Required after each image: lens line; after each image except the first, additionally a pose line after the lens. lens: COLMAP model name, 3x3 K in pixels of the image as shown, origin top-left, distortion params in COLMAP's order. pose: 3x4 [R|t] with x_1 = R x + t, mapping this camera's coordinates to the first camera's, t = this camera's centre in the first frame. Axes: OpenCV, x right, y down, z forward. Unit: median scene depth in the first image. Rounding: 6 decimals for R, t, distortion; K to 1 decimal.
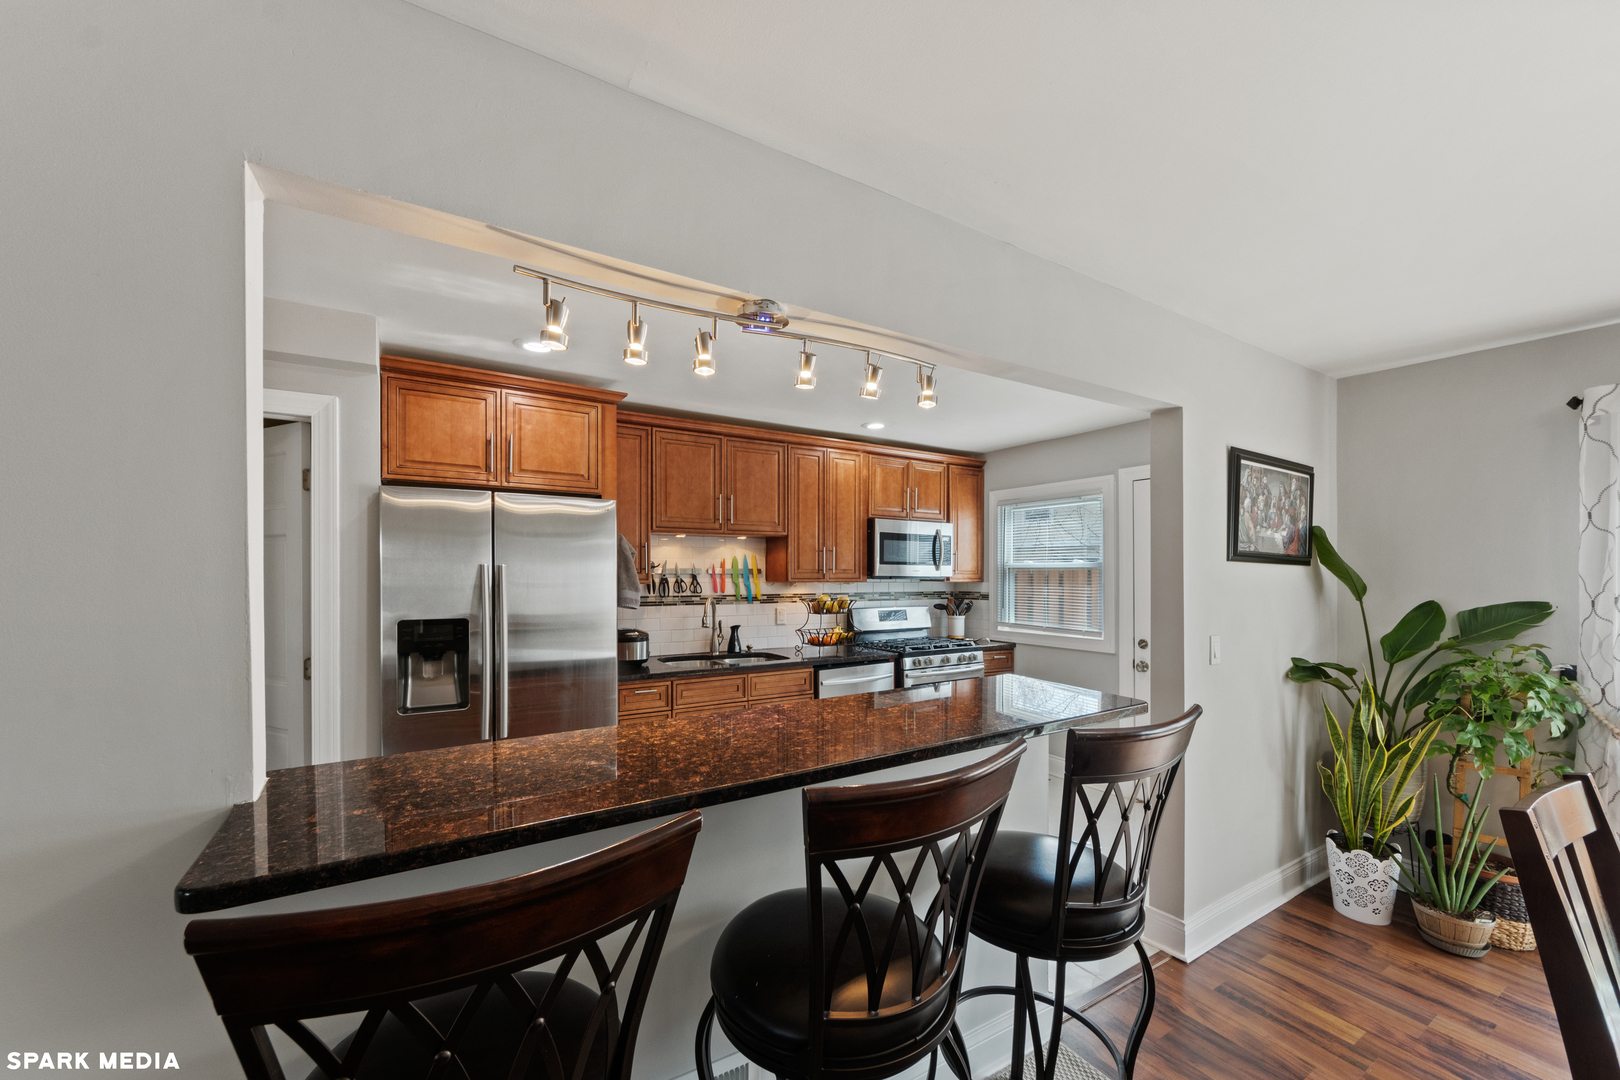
lens RADIAL K [[623.9, 0, 801.7], [0, 623.9, 574.8], [0, 0, 1]] dist [-0.007423, -0.000123]
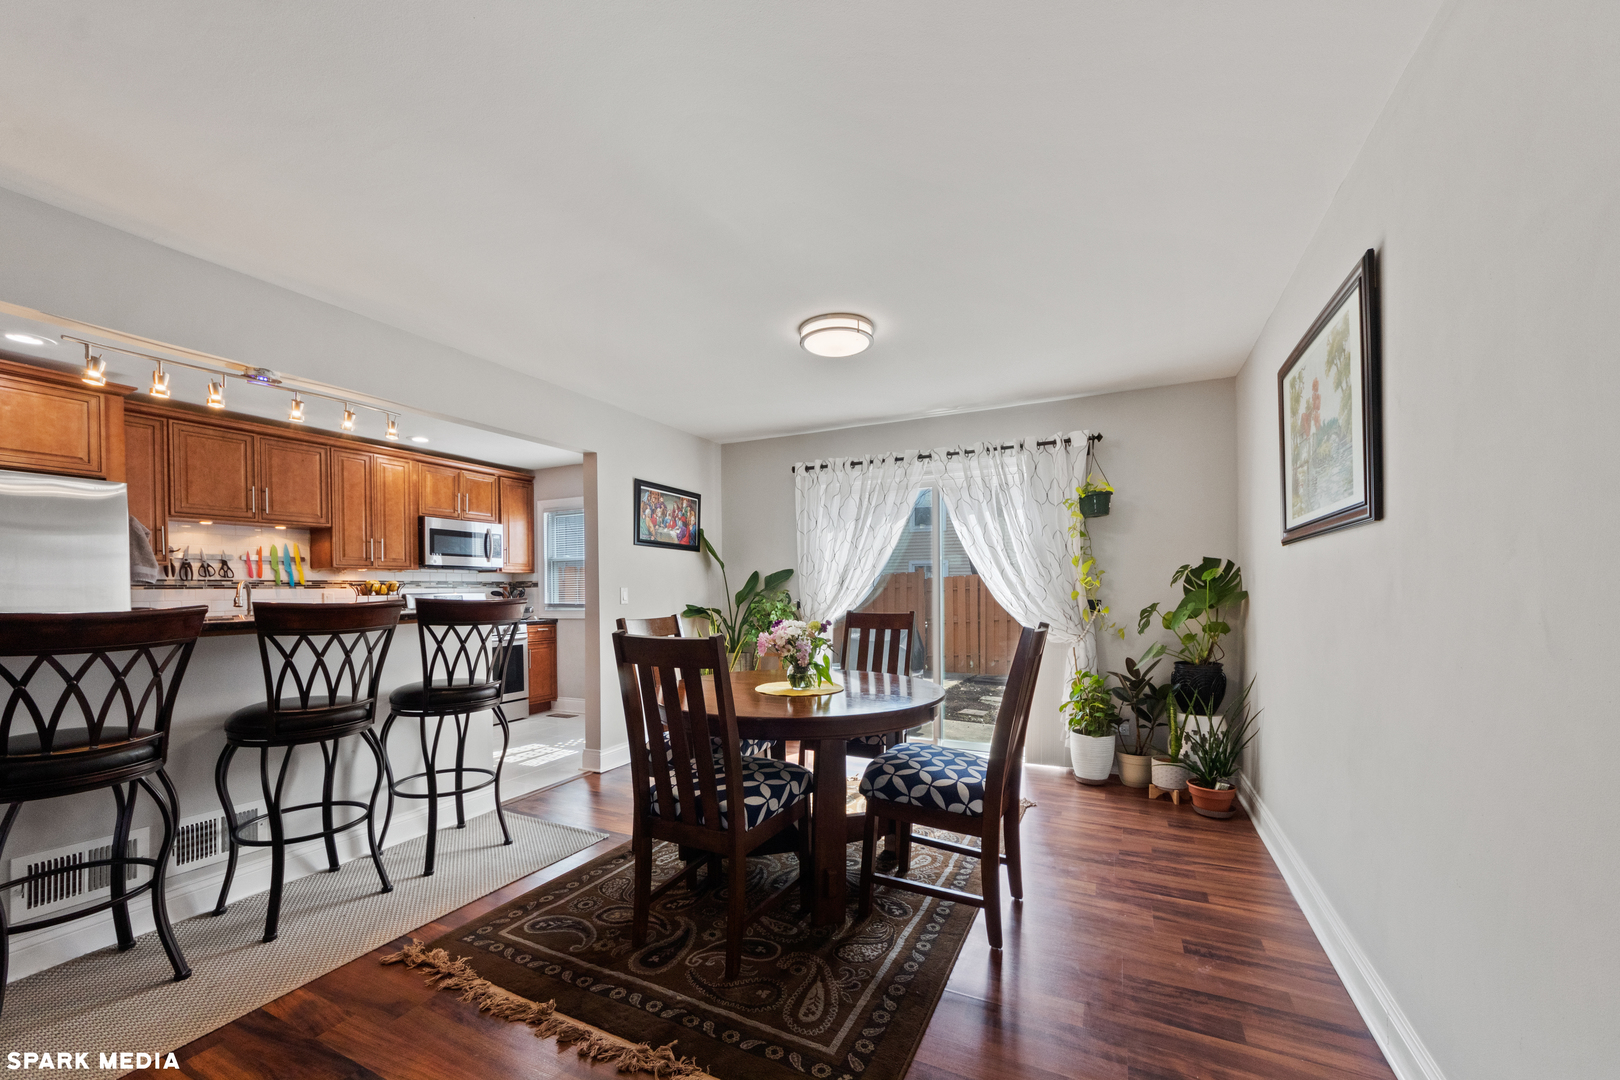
lens RADIAL K [[623.9, 0, 804.9], [0, 623.9, 593.1], [0, 0, 1]] dist [-0.007423, -0.000123]
pose [[0.843020, -0.017314, 0.537604, 0.094944], [0.016687, 0.999843, 0.006034, 0.066311], [-0.537624, 0.003884, 0.843176, -0.430587]]
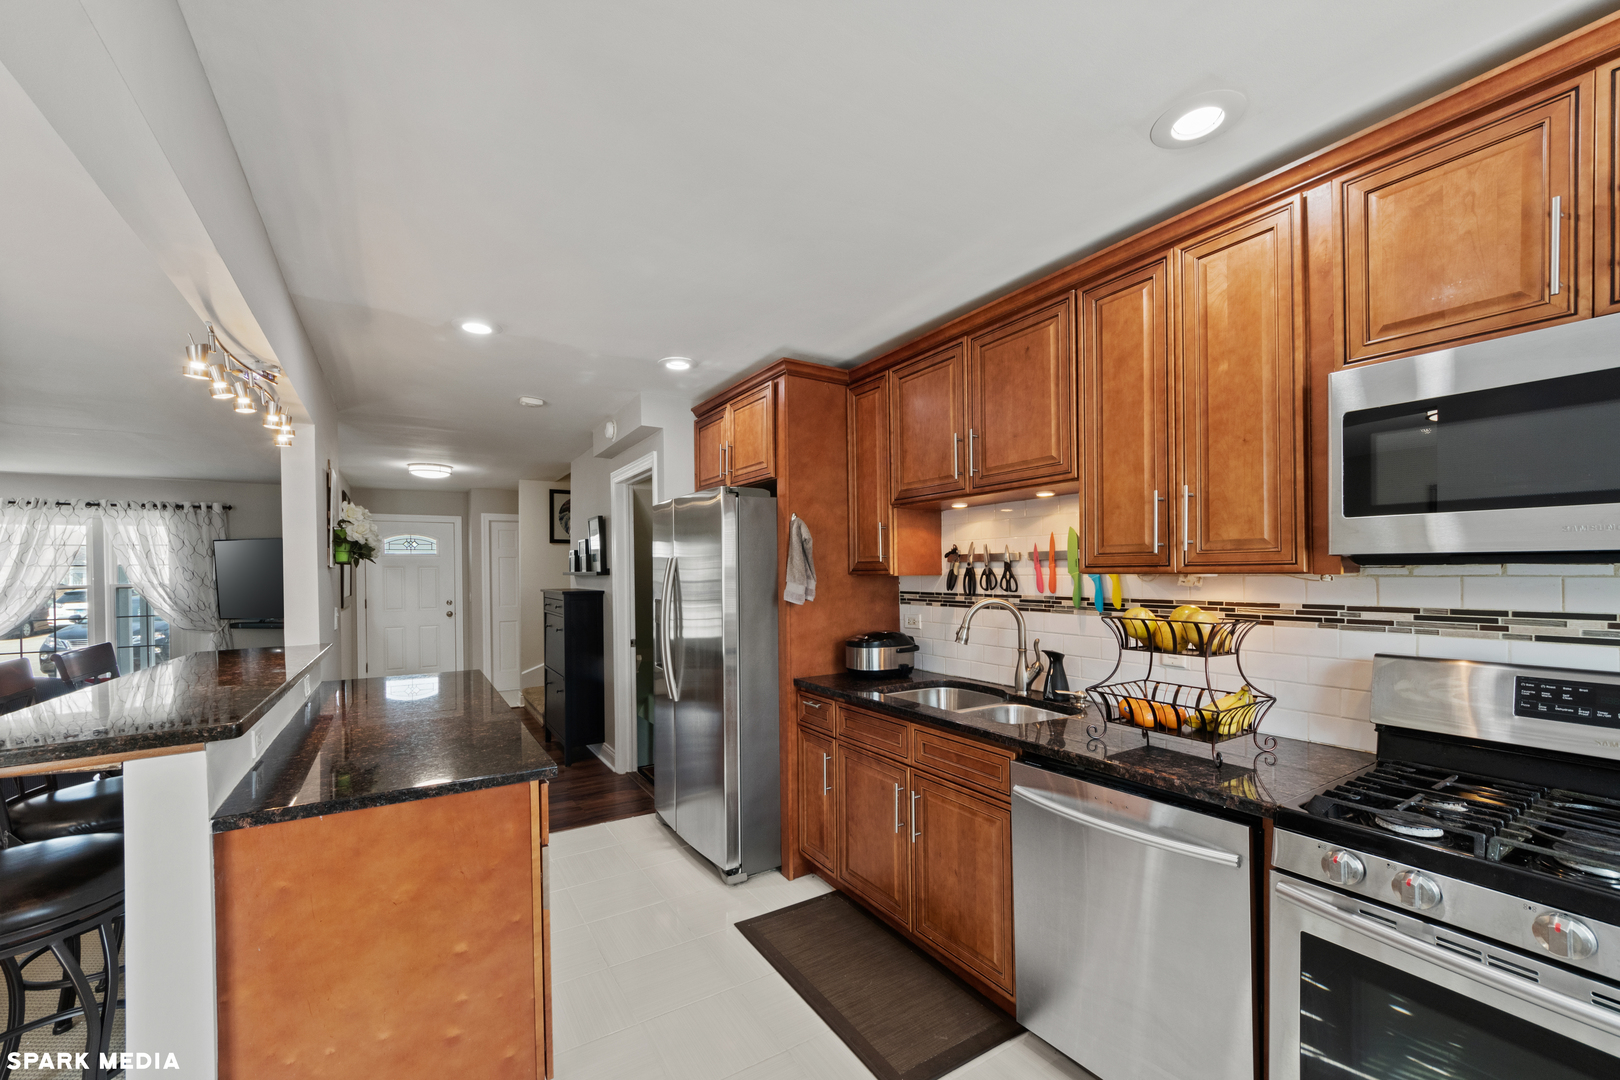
lens RADIAL K [[623.9, 0, 811.0], [0, 623.9, 577.3], [0, 0, 1]] dist [-0.007423, -0.000123]
pose [[0.023770, 0.005207, -0.999704, 0.459627], [0.006918, 0.999962, 0.005373, 0.010277], [0.999694, -0.007044, 0.023733, 0.783607]]
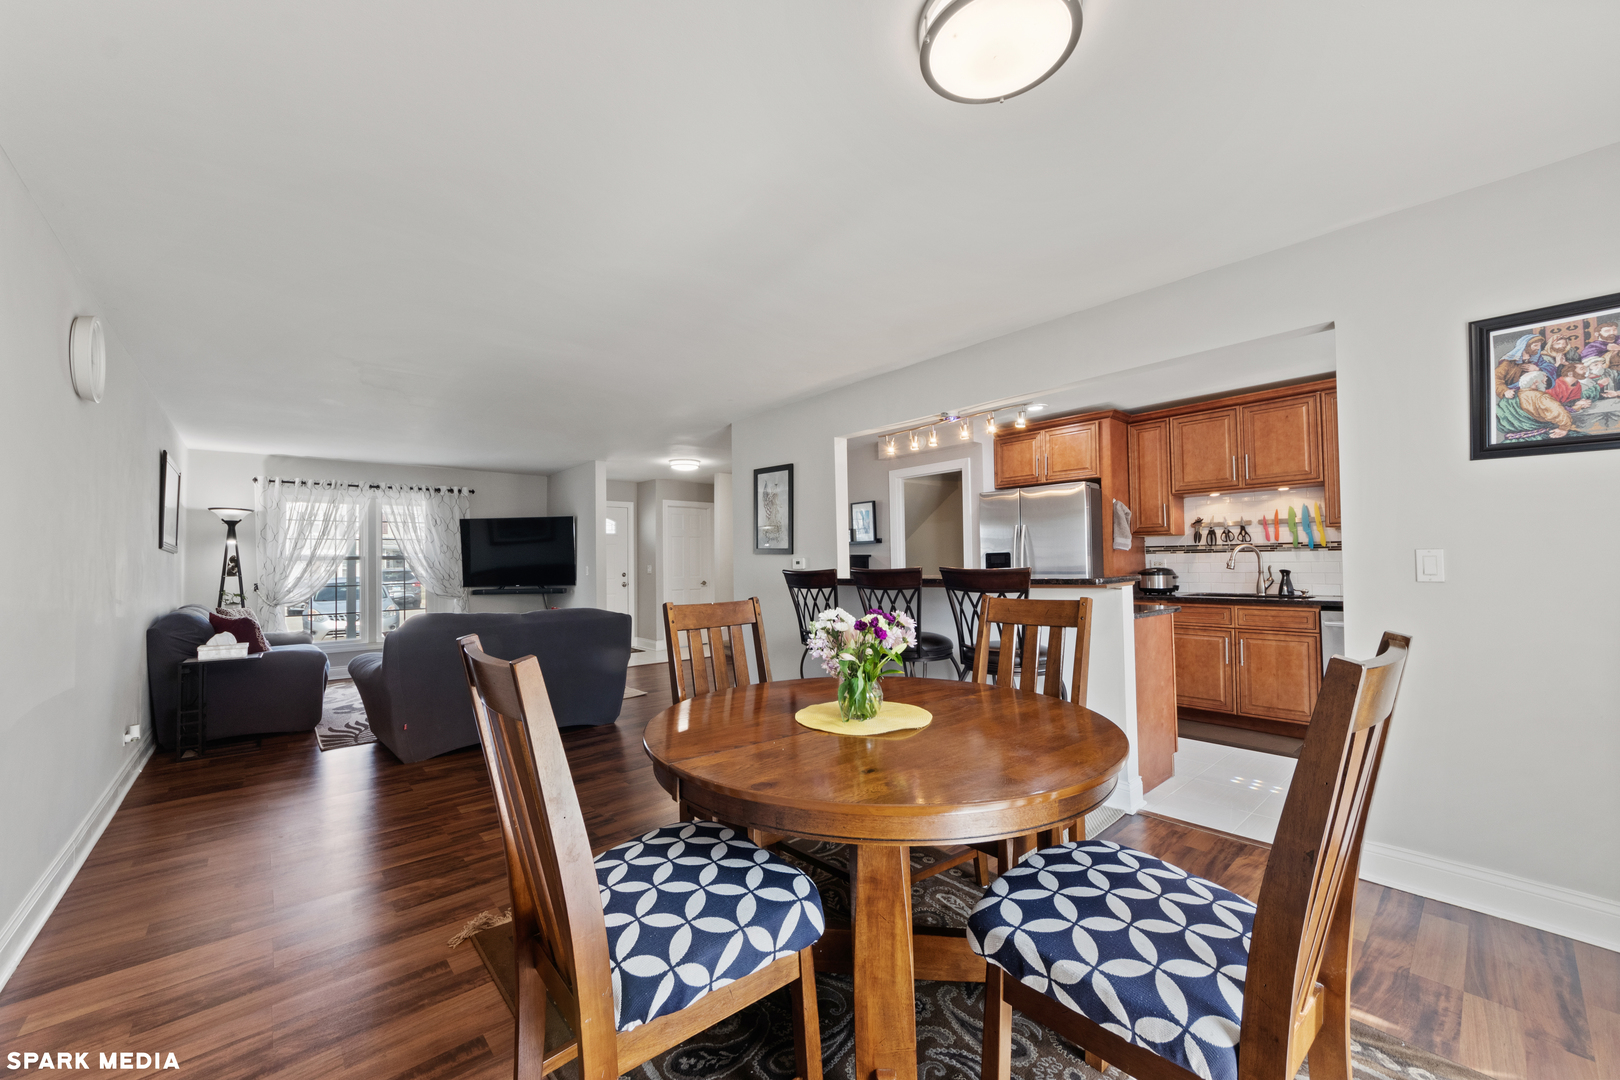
lens RADIAL K [[623.9, 0, 798.3], [0, 623.9, 549.2], [0, 0, 1]] dist [-0.007423, -0.000123]
pose [[0.176413, -0.030960, -0.983829, 0.820034], [0.012144, 0.999498, -0.029276, 0.067230], [0.984241, -0.006783, 0.176700, -0.020177]]
